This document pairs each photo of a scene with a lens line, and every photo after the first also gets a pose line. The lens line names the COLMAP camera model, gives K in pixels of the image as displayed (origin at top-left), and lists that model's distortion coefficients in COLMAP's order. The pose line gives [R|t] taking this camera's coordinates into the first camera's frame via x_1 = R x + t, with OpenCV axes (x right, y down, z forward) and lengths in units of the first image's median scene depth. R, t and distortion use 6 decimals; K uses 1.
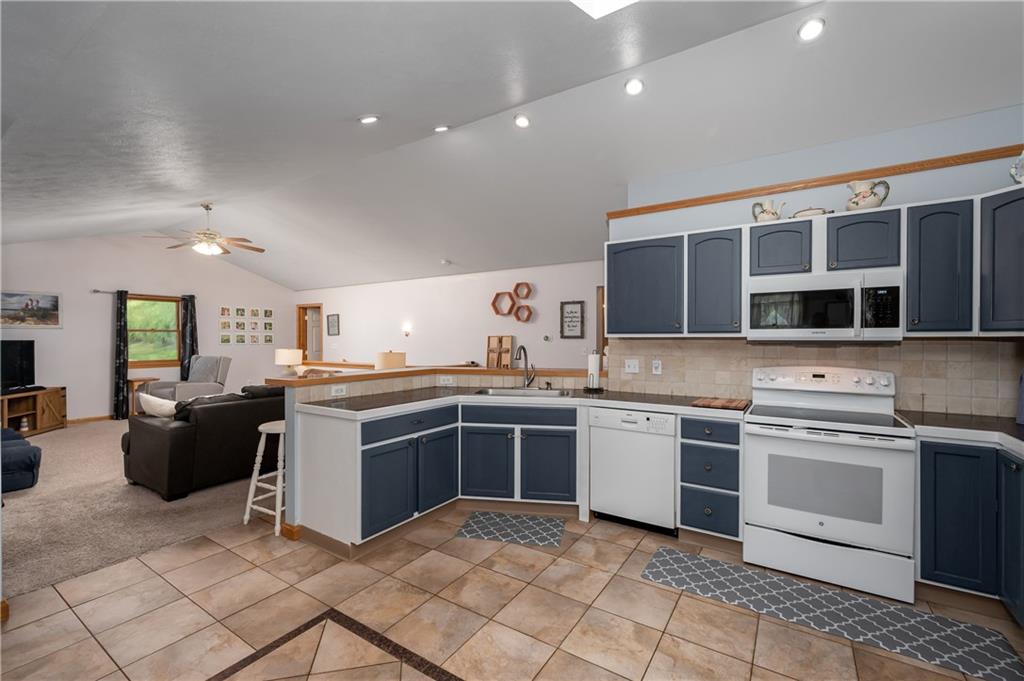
lens RADIAL K [[427.5, 0, 521.0], [0, 427.5, 342.2], [0, 0, 1]] dist [-0.001217, 0.000109]
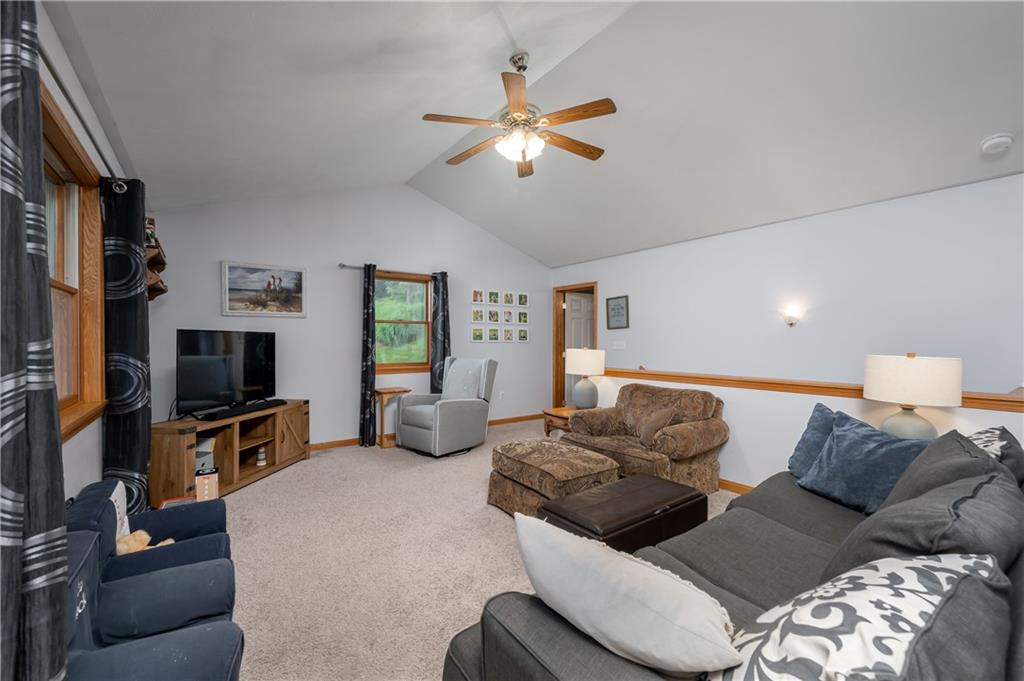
lens RADIAL K [[427.5, 0, 508.2], [0, 427.5, 341.2], [0, 0, 1]] dist [-0.001217, 0.000109]
pose [[0.924400, -0.000809, -0.381424, -0.441769], [-0.002646, 0.999960, -0.008533, 0.011849], [0.381415, 0.008897, 0.924361, 0.423107]]
